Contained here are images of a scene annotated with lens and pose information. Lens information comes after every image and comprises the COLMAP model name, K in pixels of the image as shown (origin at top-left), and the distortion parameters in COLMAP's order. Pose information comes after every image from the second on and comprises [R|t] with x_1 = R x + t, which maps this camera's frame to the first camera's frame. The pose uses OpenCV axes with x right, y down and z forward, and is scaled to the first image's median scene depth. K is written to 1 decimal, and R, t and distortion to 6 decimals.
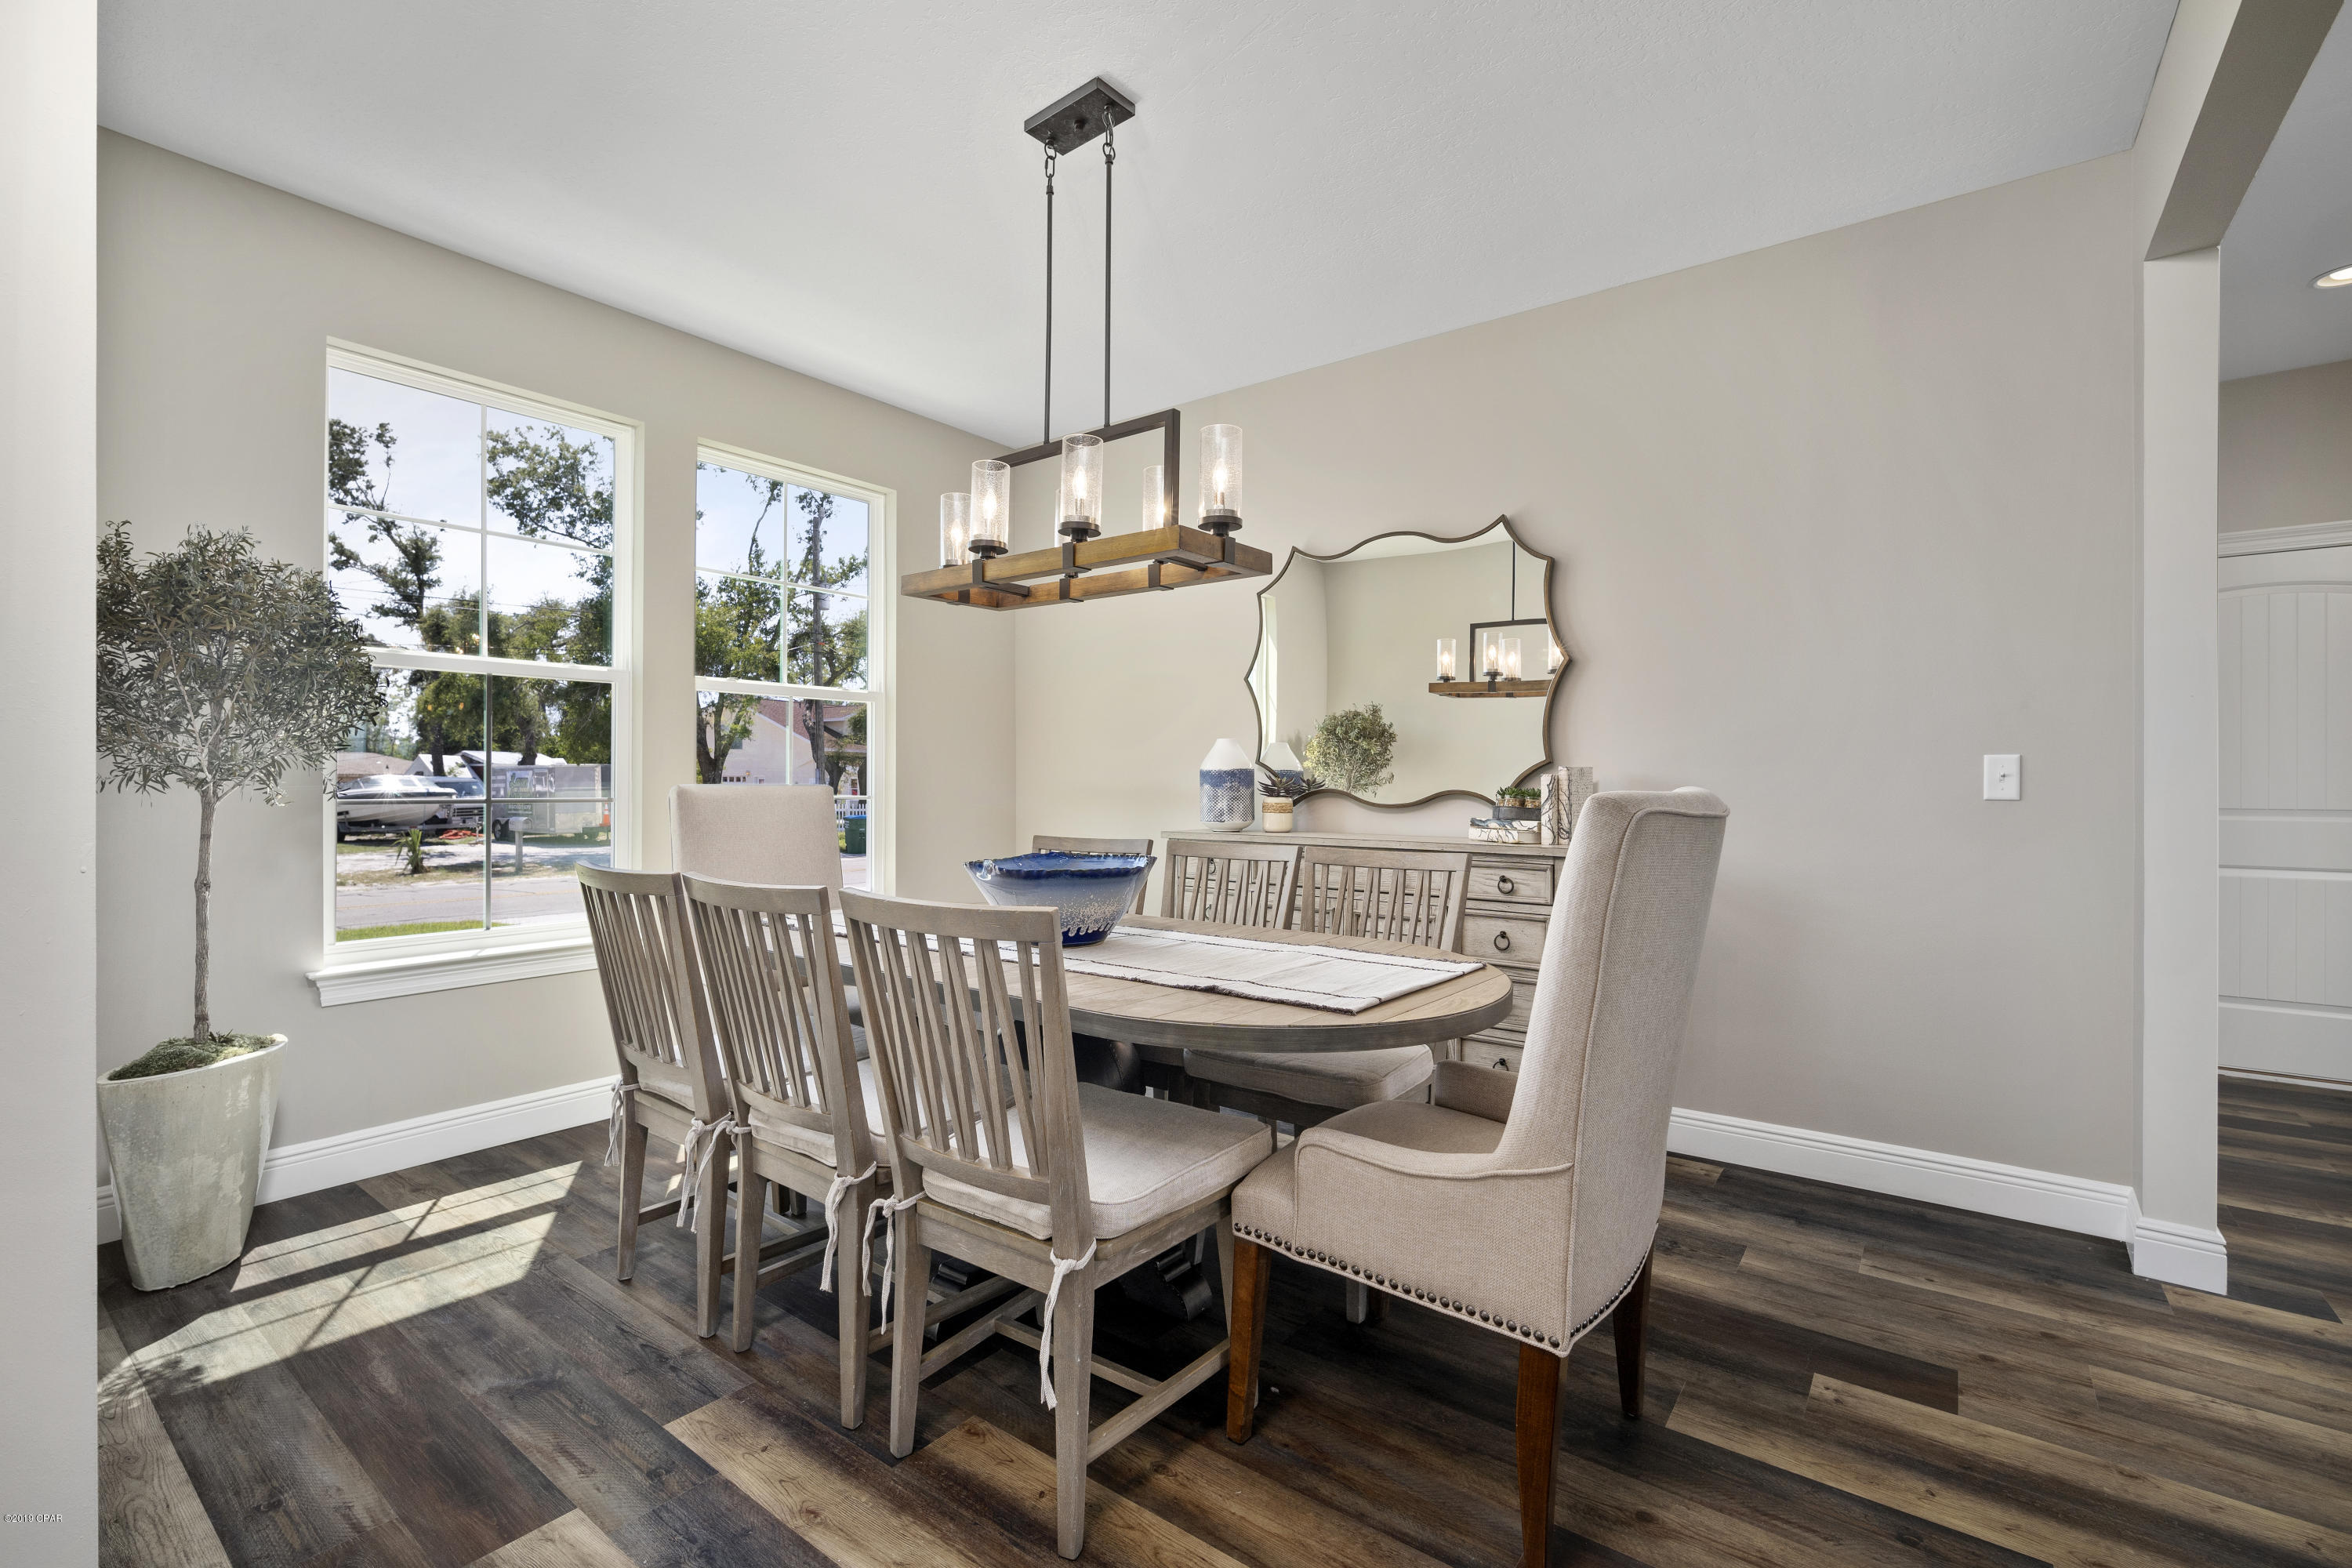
lens RADIAL K [[1030.2, 0, 1176.0], [0, 1030.2, 784.0], [0, 0, 1]] dist [-0.010704, 0.000994]
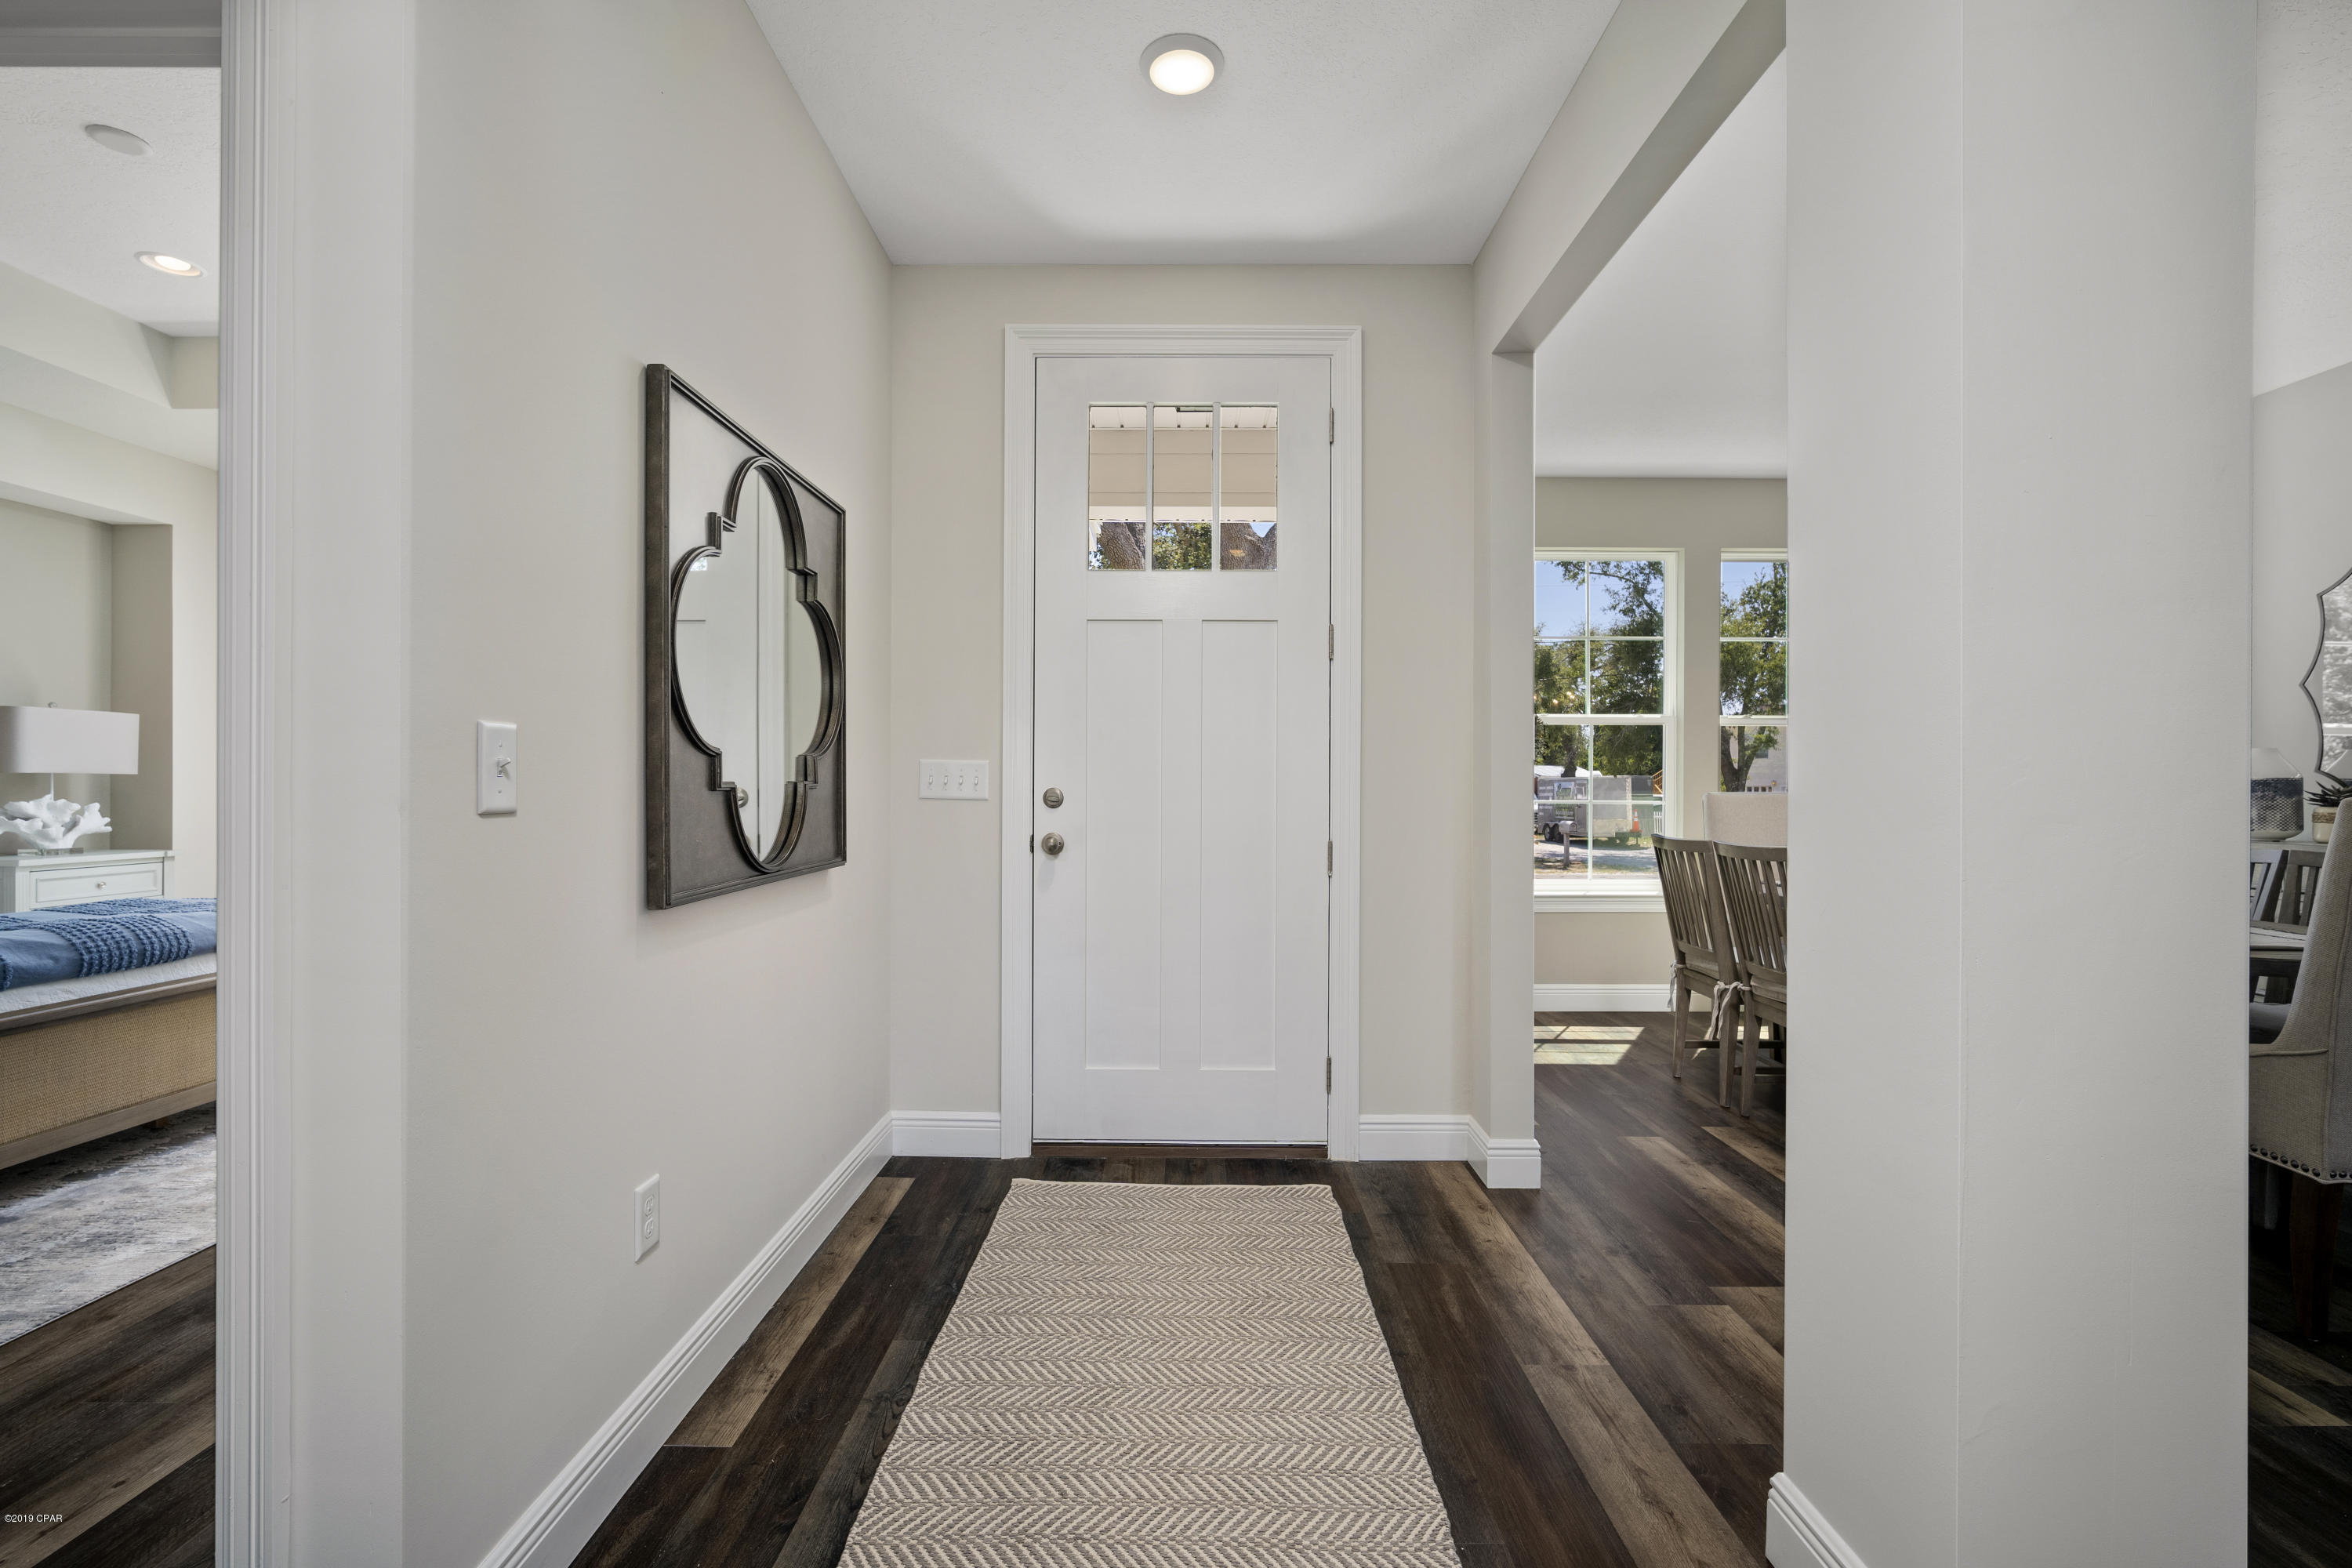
lens RADIAL K [[1030.2, 0, 1176.0], [0, 1030.2, 784.0], [0, 0, 1]] dist [-0.010704, 0.000994]
pose [[0.603174, -0.002598, -0.797605, 0.198805], [-0.005360, 0.999959, -0.007311, 0.003663], [0.797592, 0.008685, 0.603135, -0.428210]]
